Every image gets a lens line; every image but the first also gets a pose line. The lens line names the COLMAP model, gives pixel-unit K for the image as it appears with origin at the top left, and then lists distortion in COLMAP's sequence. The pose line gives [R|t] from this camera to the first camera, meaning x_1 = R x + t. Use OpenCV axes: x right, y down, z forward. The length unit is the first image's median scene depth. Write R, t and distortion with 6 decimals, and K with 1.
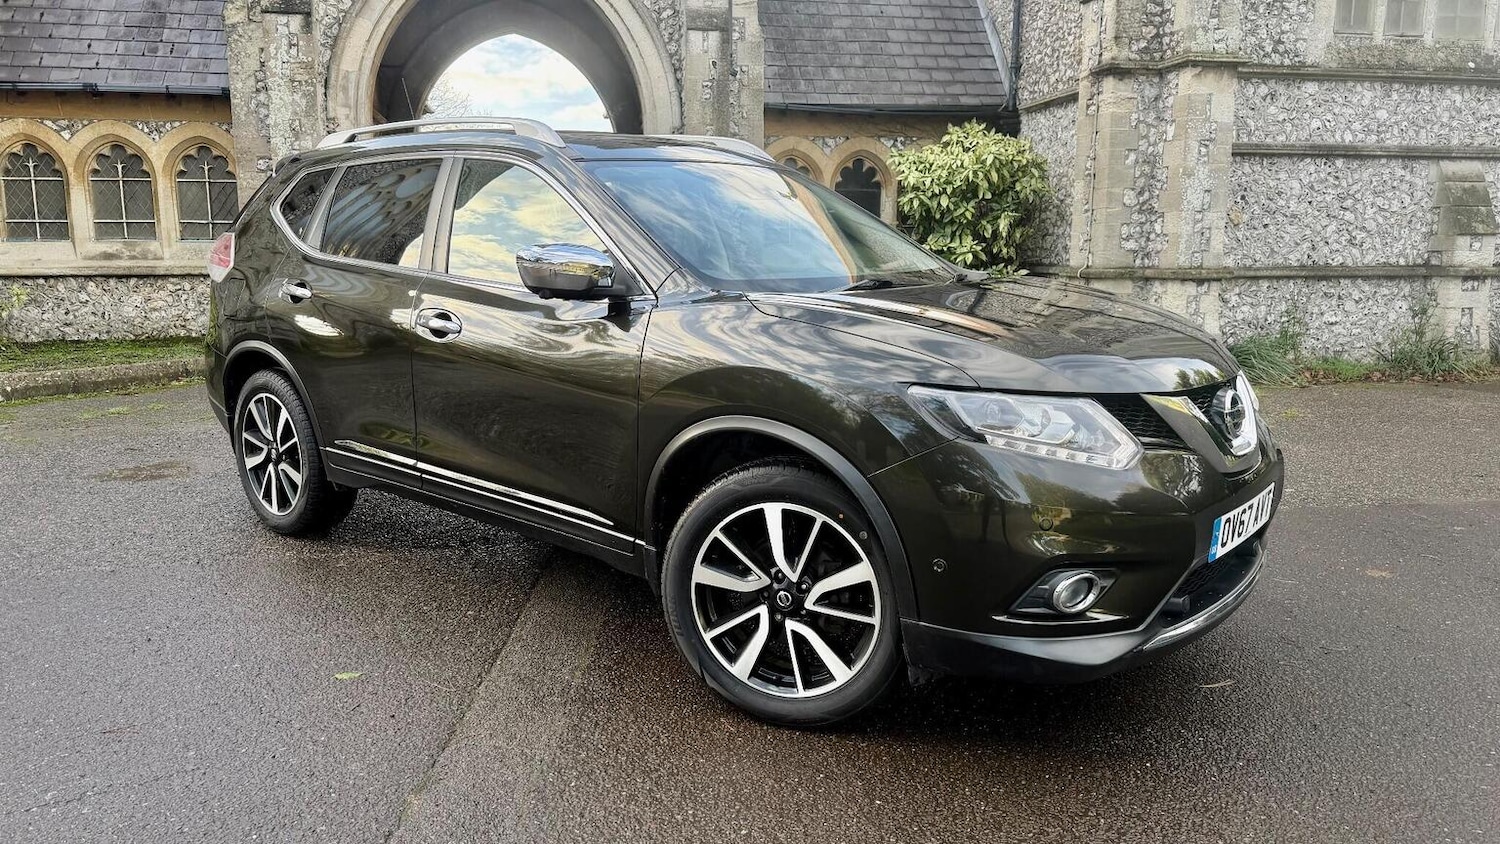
lens RADIAL K [[1087.3, 0, 740.8], [0, 1087.3, 419.5], [0, 0, 1]] dist [0.020446, -0.029245]
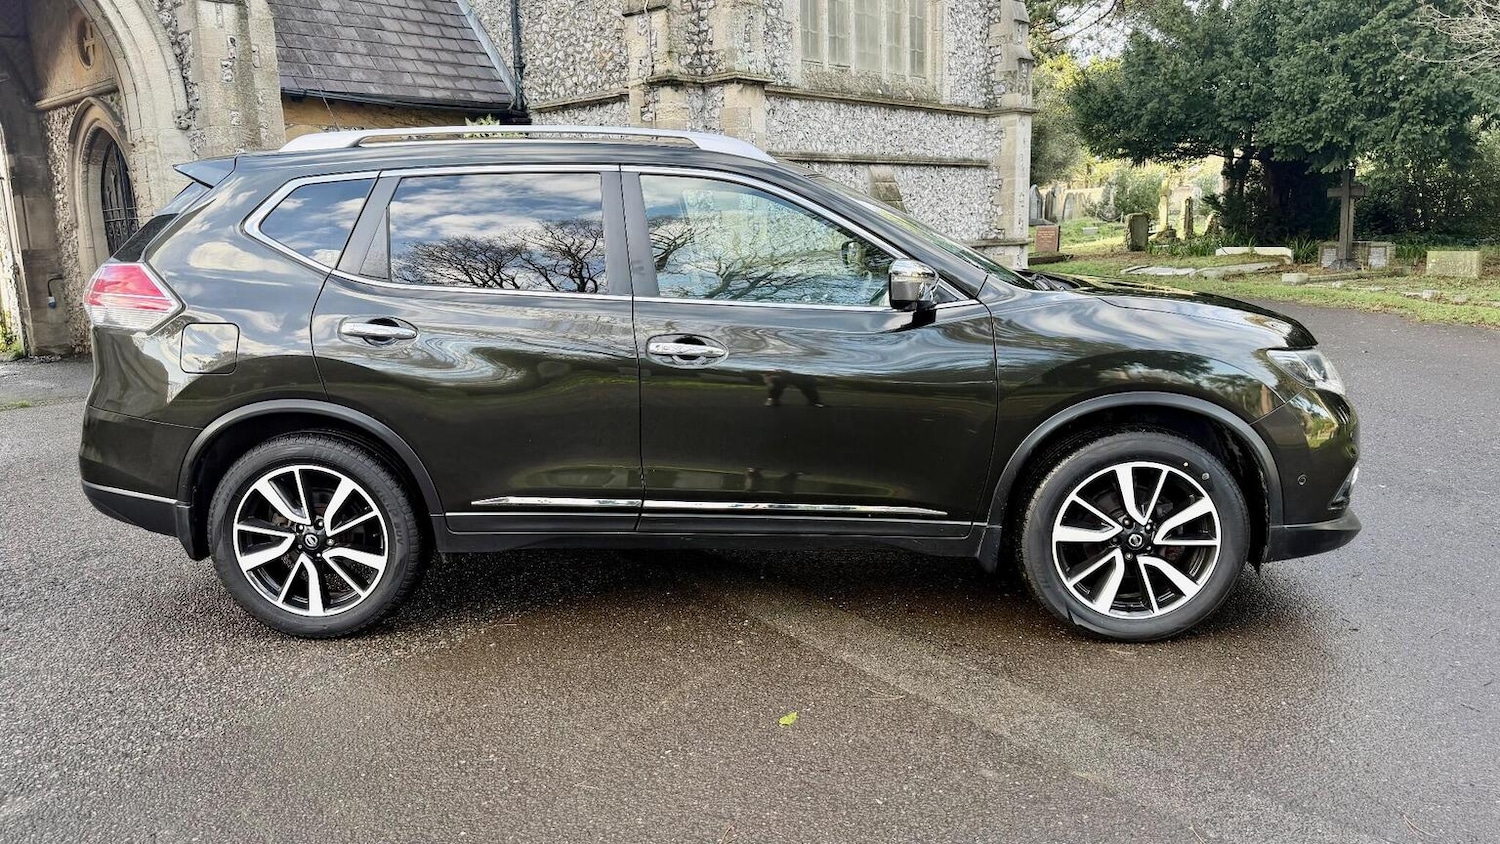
lens RADIAL K [[1058.3, 0, 744.1], [0, 1058.3, 413.2], [0, 0, 1]] dist [0.202360, -0.425170]
pose [[0.781372, -0.132441, 0.609851, -0.310303], [0.128869, 0.990402, 0.049971, -0.027713], [-0.610615, 0.039545, 0.790939, 0.091561]]
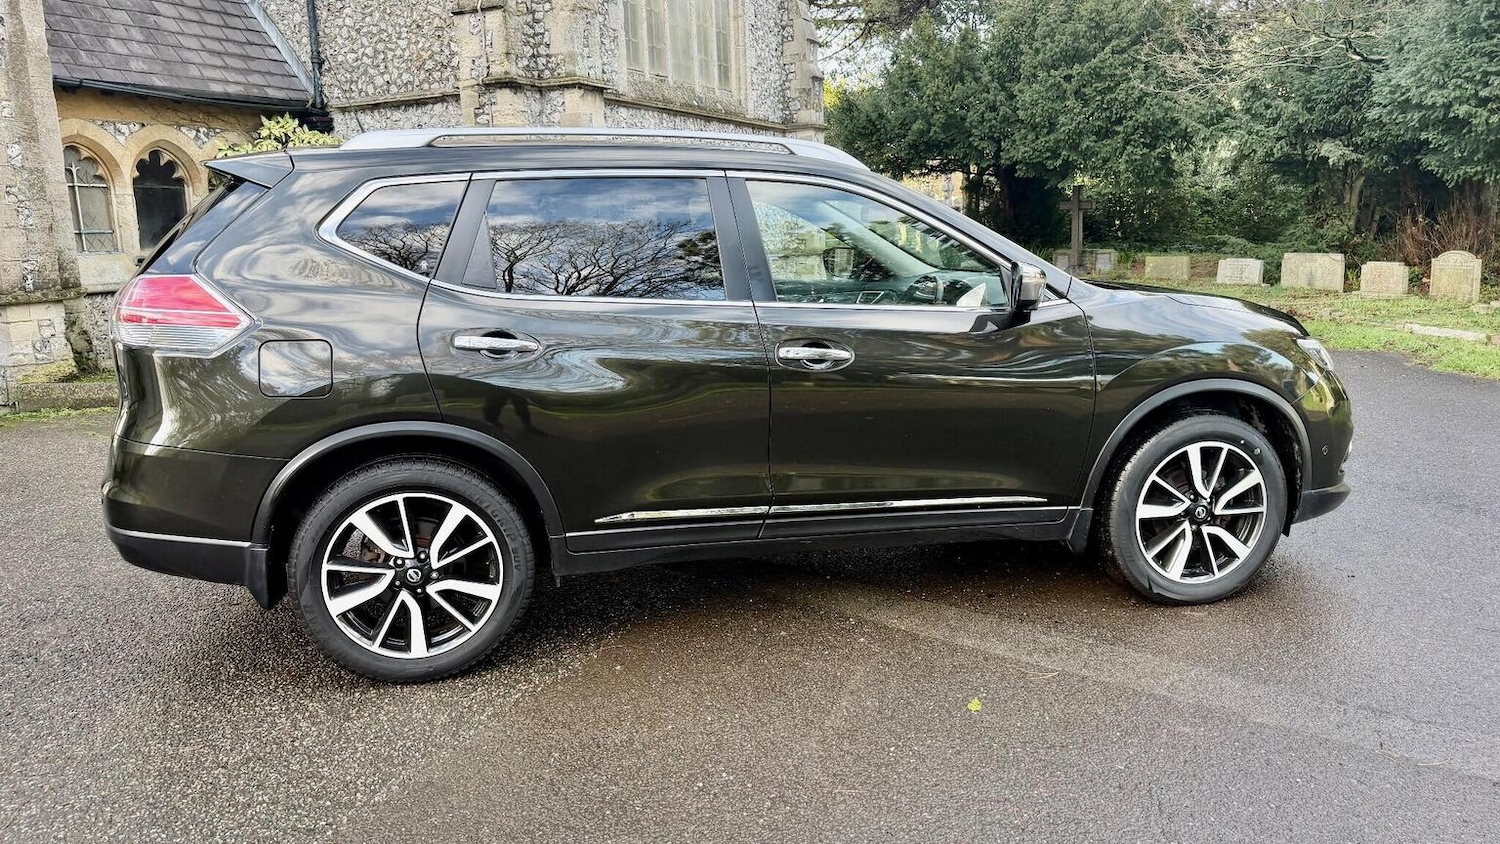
lens RADIAL K [[1062.2, 0, 759.1], [0, 1062.2, 419.4], [0, 0, 1]] dist [0.064948, -0.079348]
pose [[0.583877, -0.162898, 0.795331, -0.401480], [0.156913, 0.983834, 0.086312, -0.045052], [-0.796534, 0.074403, 0.599999, 0.187126]]
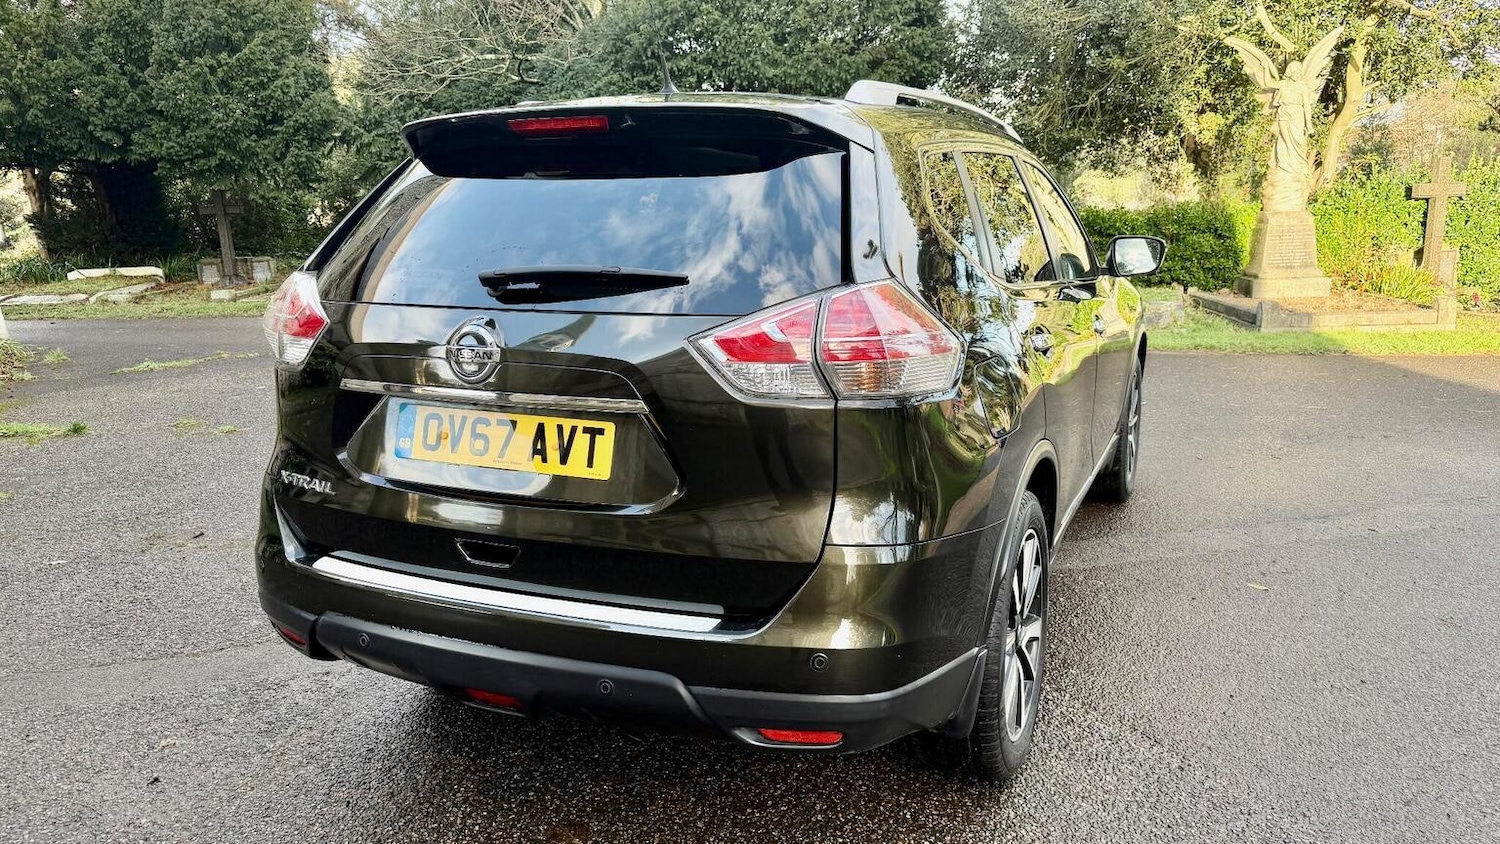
lens RADIAL K [[1067.3, 0, 750.0], [0, 1067.3, 422.0], [0, 0, 1]] dist [0.012750, -0.002961]
pose [[-0.291496, -0.187434, 0.938029, -0.435717], [0.185652, 0.950884, 0.247695, -0.117867], [-0.938383, 0.246349, -0.242382, 0.595590]]
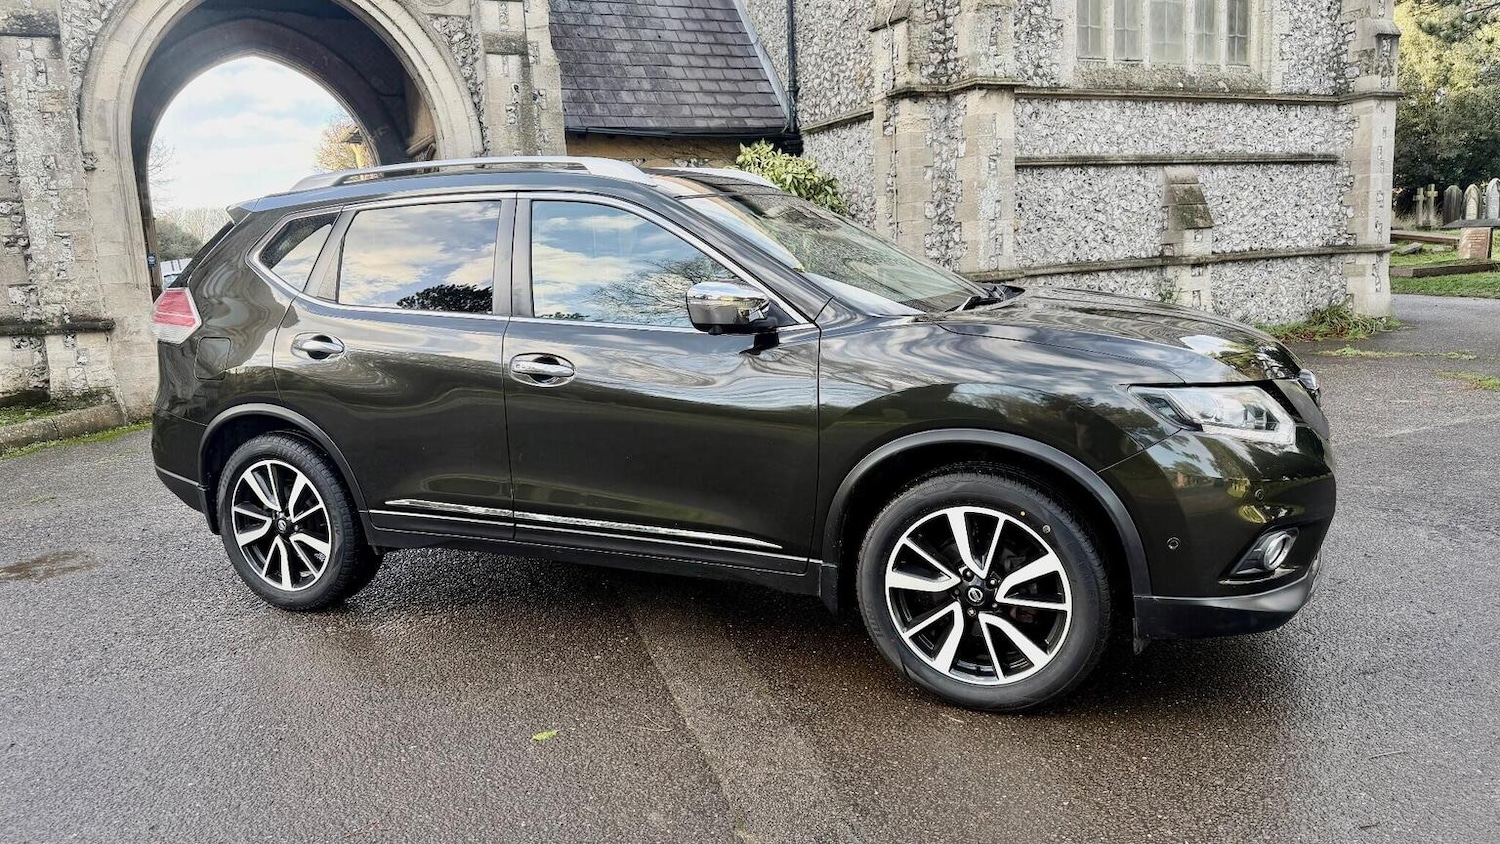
lens RADIAL K [[1069.8, 0, 741.0], [0, 1069.8, 430.3], [0, 0, 1]] dist [0.089023, -0.134284]
pose [[0.957355, -0.093755, 0.273278, -0.144112], [0.094942, 0.995443, 0.008907, -0.009266], [-0.272868, 0.017418, 0.961894, 0.009741]]
